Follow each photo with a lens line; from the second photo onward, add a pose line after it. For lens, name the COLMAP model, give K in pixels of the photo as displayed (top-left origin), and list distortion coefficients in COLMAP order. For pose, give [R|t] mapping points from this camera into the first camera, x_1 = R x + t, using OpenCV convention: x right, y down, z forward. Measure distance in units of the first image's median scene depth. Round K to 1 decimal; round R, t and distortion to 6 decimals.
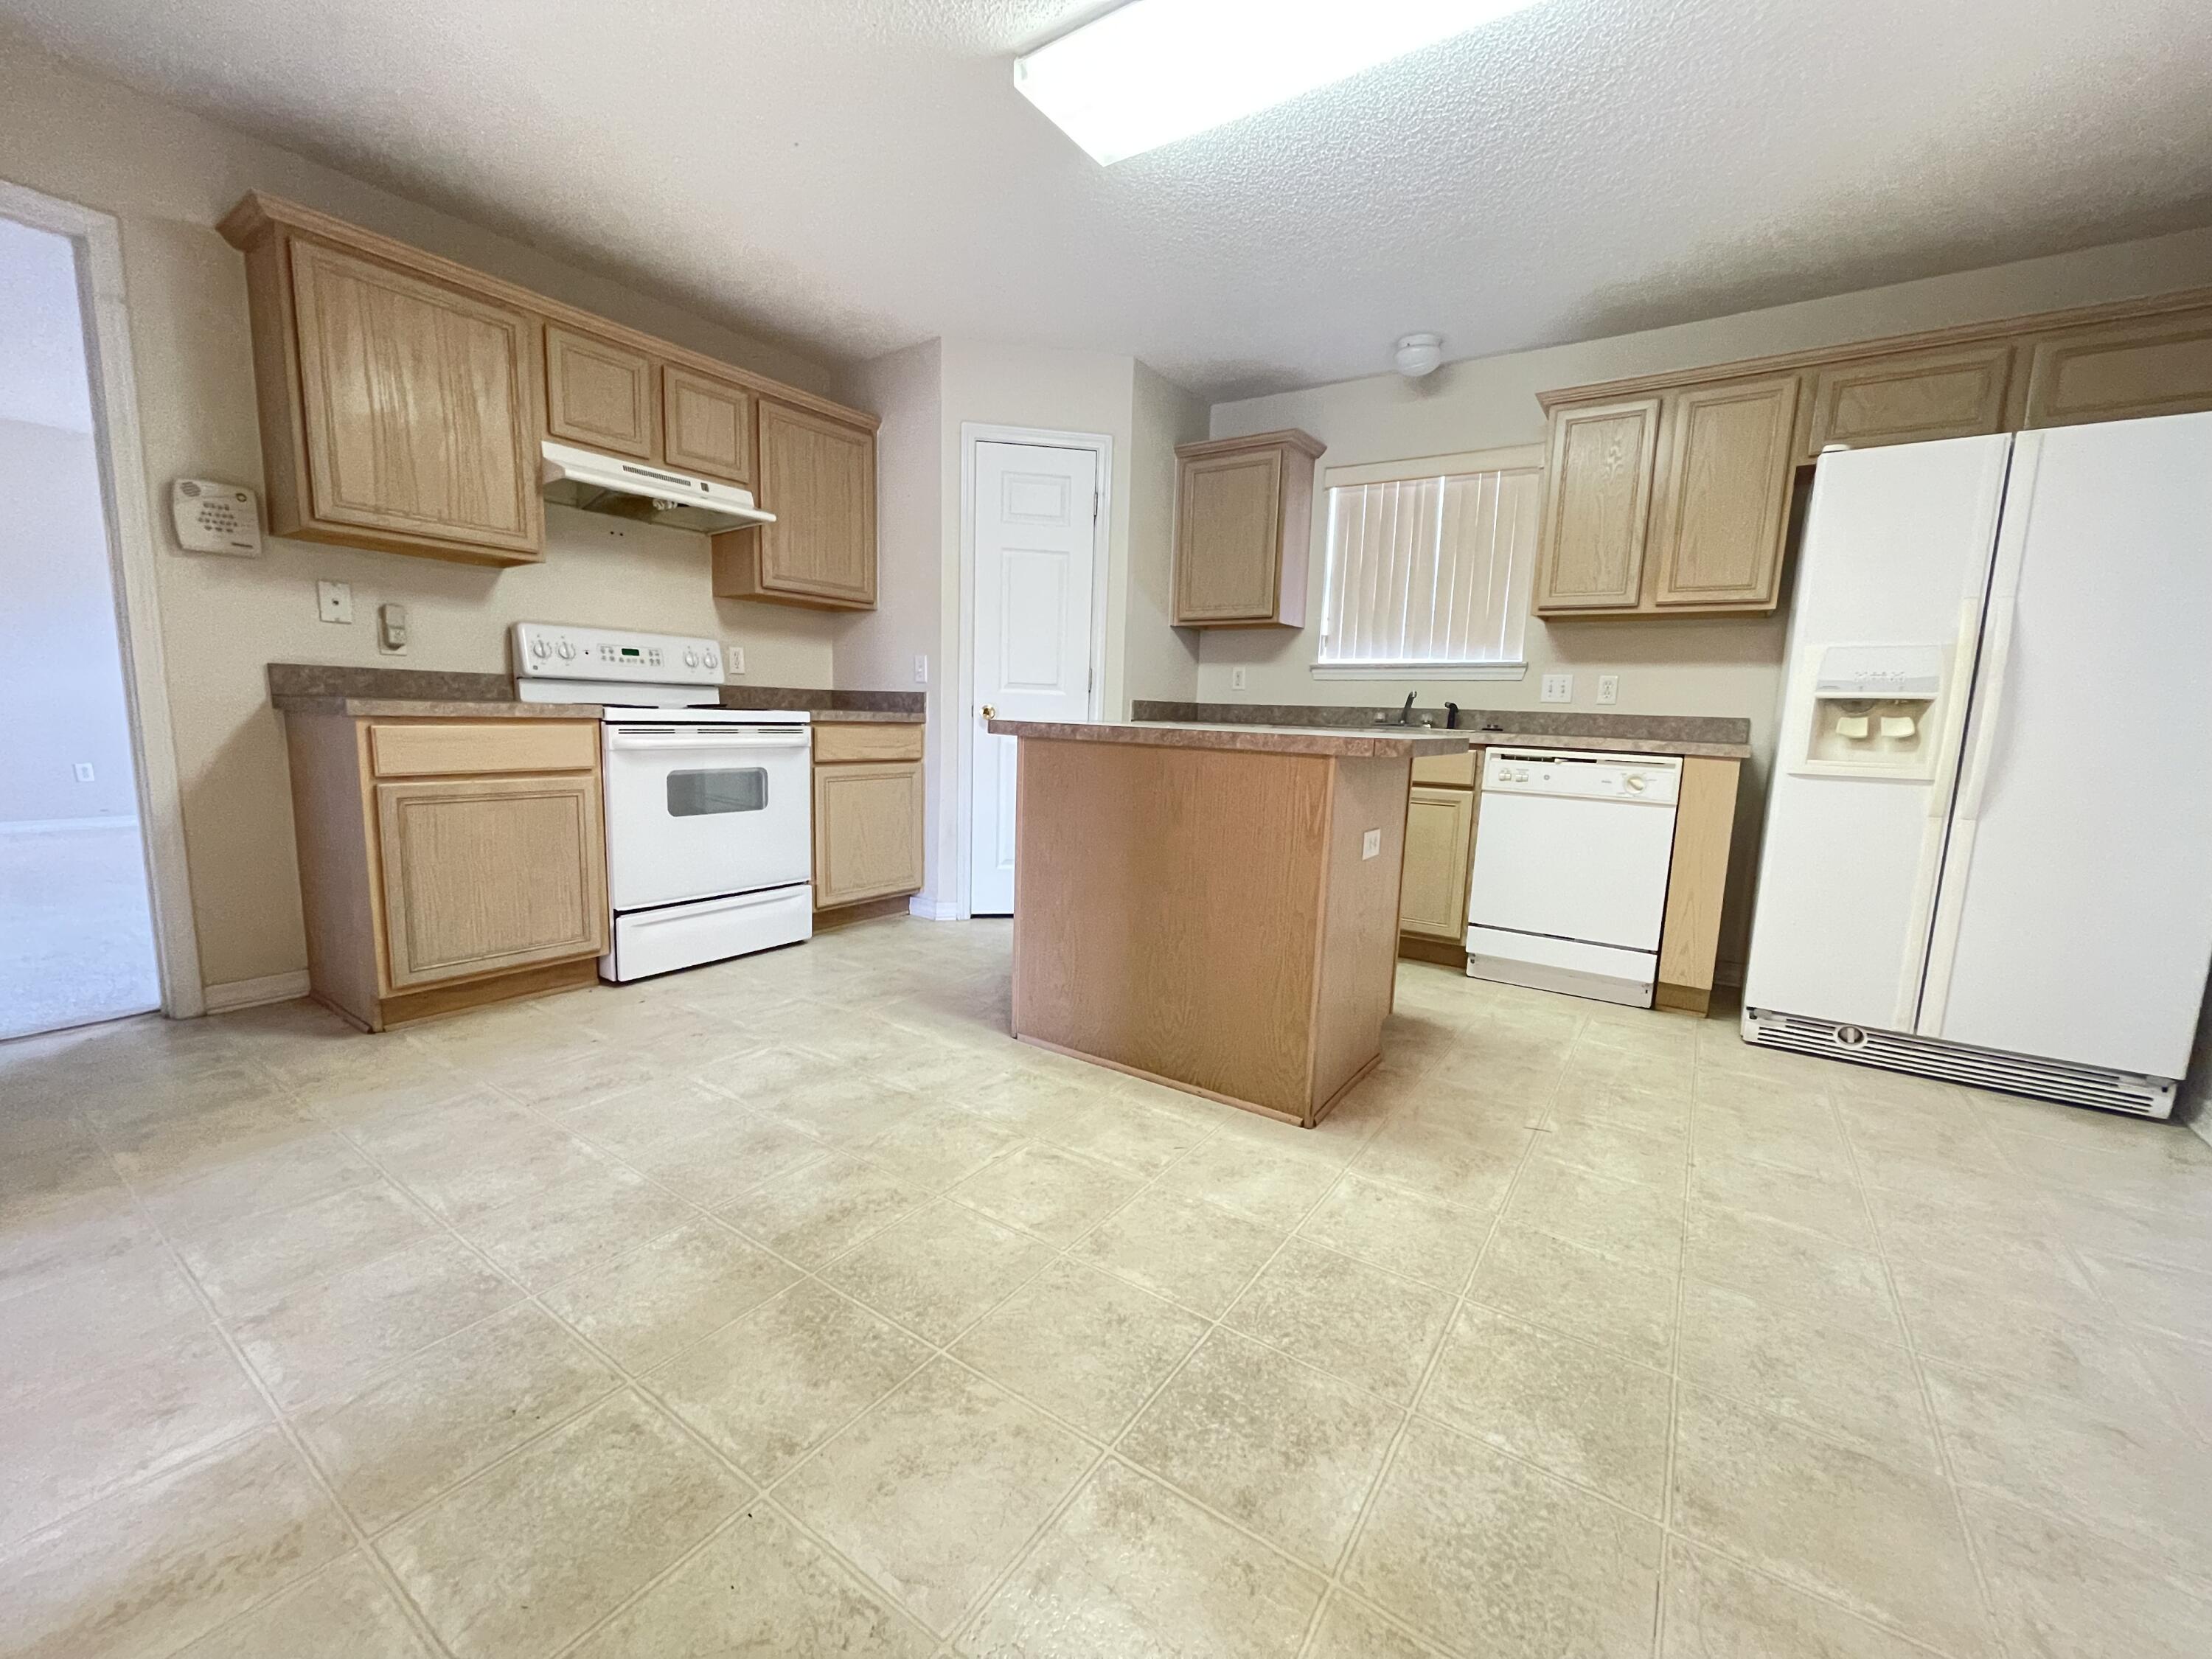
lens RADIAL K [[887.7, 0, 1109.3], [0, 887.7, 828.9], [0, 0, 1]] dist [0.002997, -0.001355]
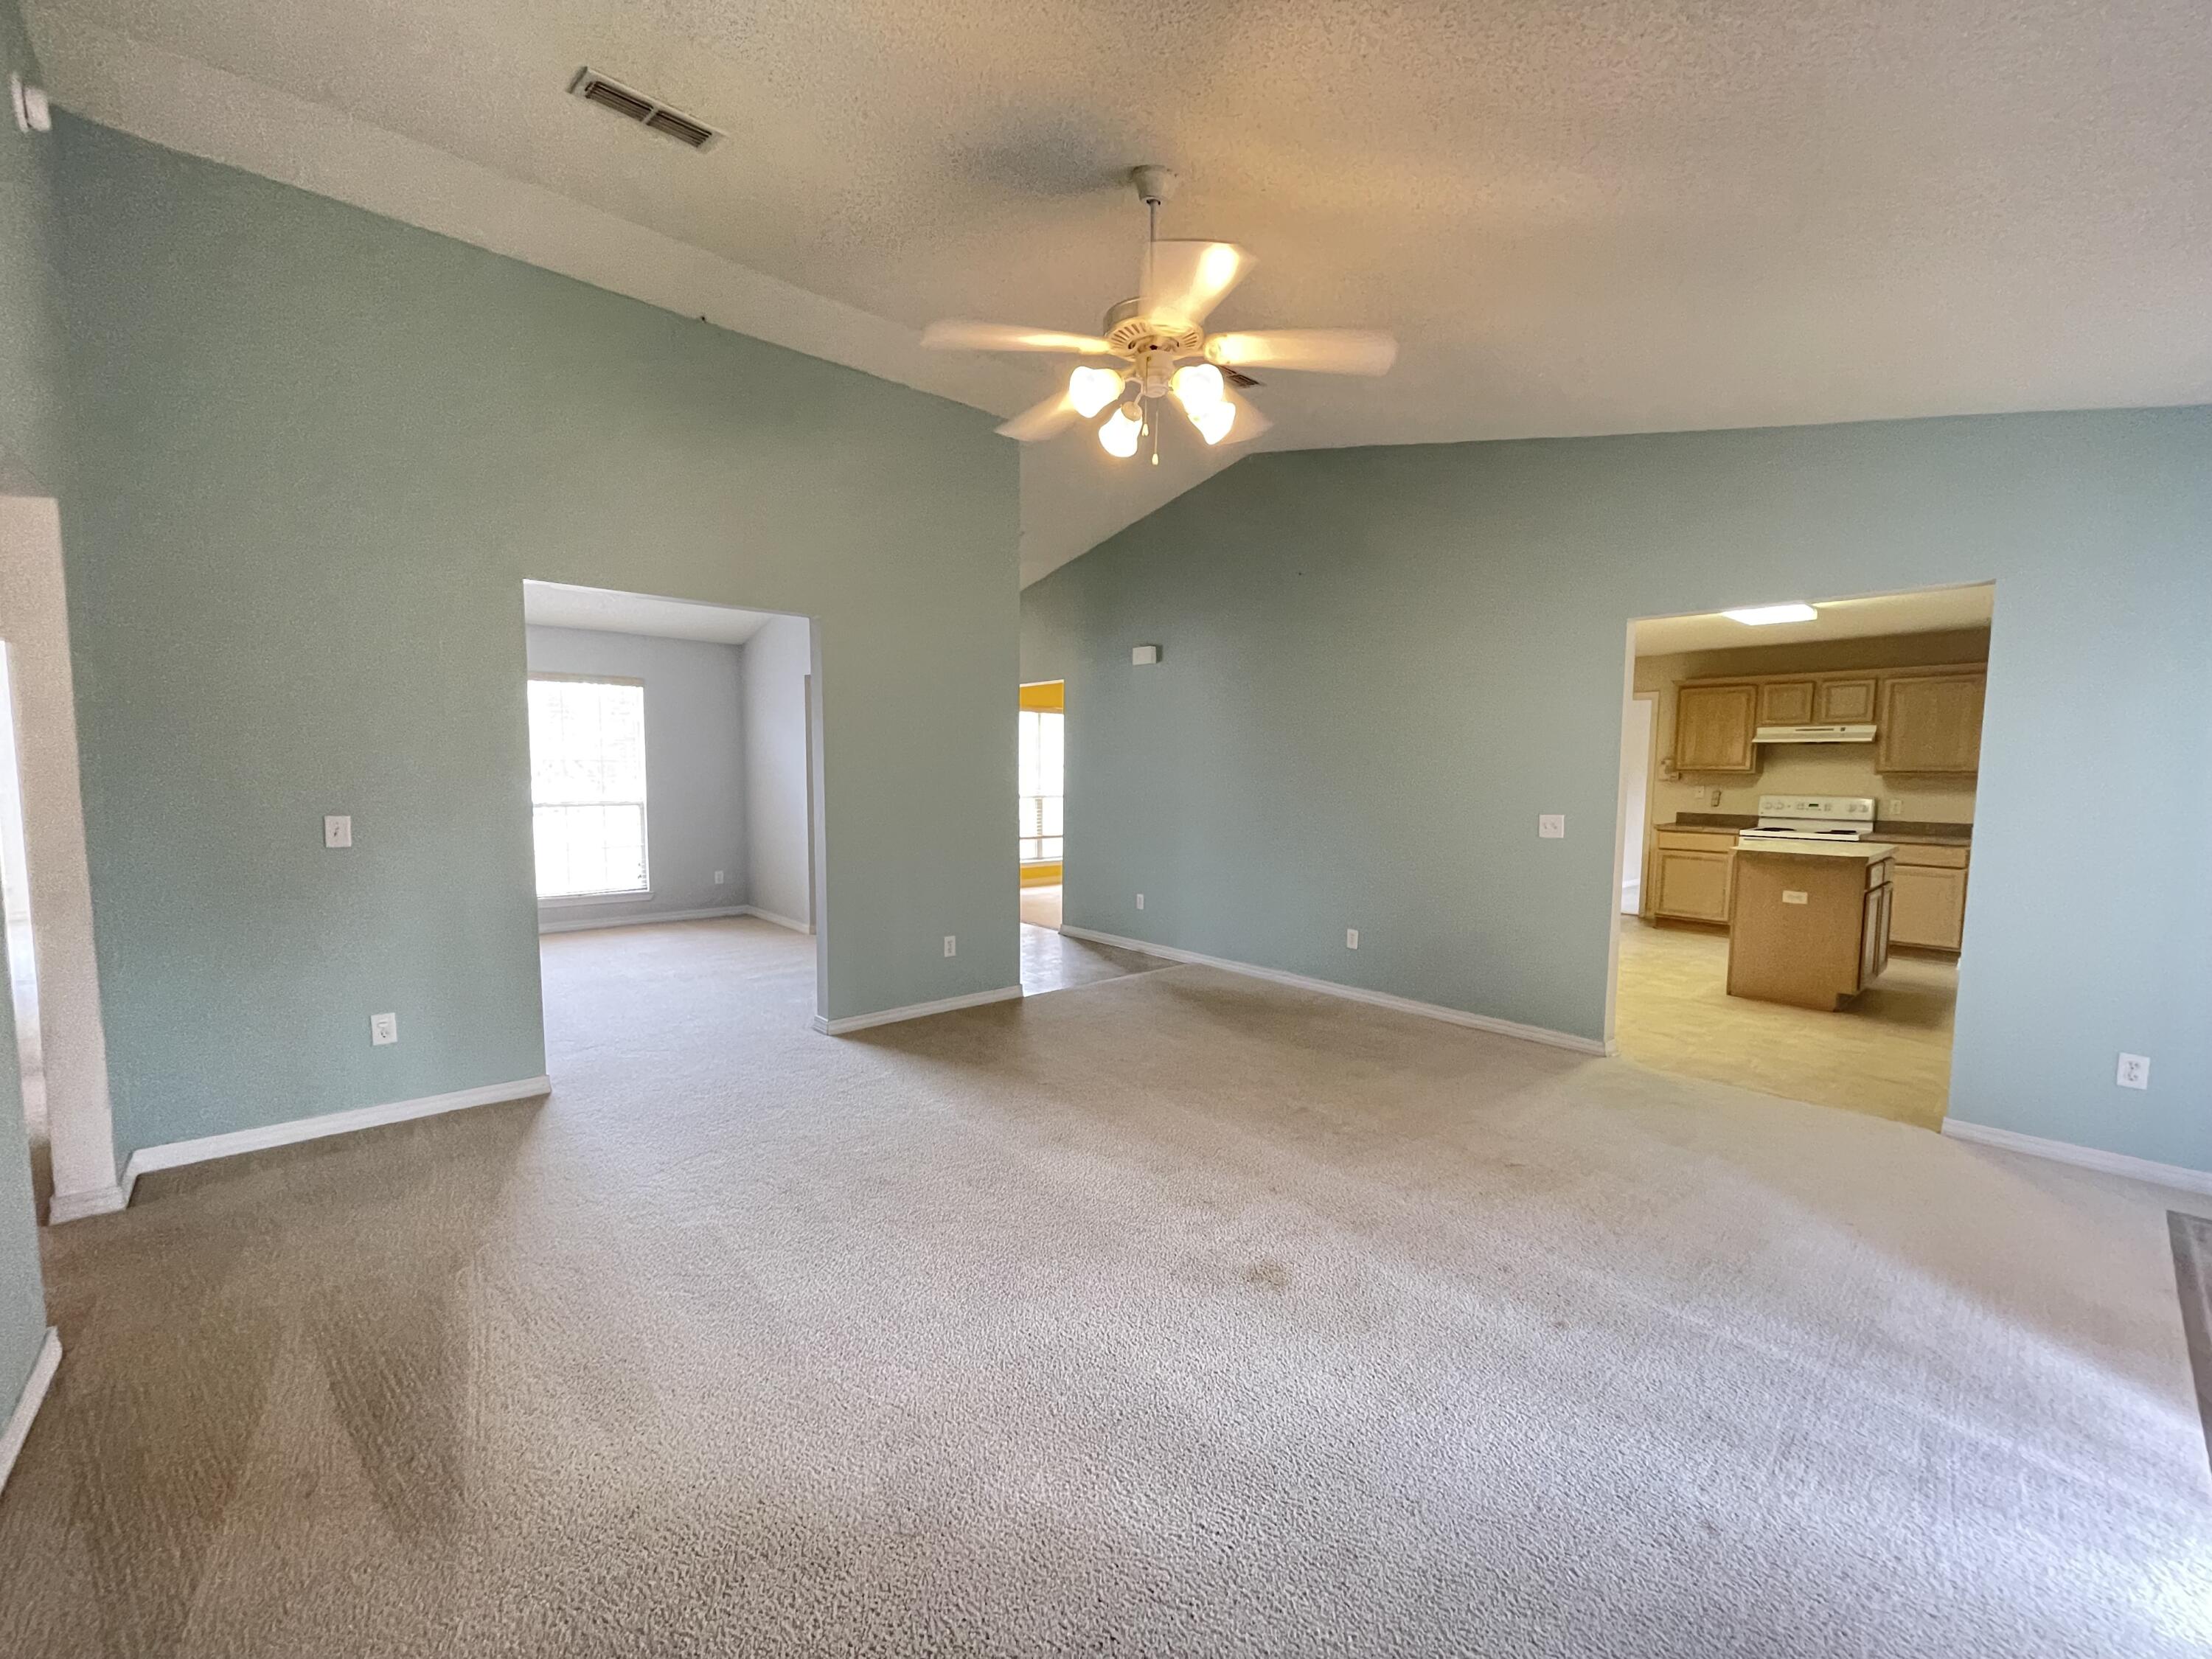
lens RADIAL K [[887.7, 0, 1106.8], [0, 887.7, 836.8], [0, 0, 1]] dist [0.002997, -0.001355]
pose [[-0.244129, 0.035521, -0.969092, 2.387514], [-0.151183, 0.985716, 0.074216, -0.025062], [0.957885, 0.164628, -0.235272, -0.171384]]
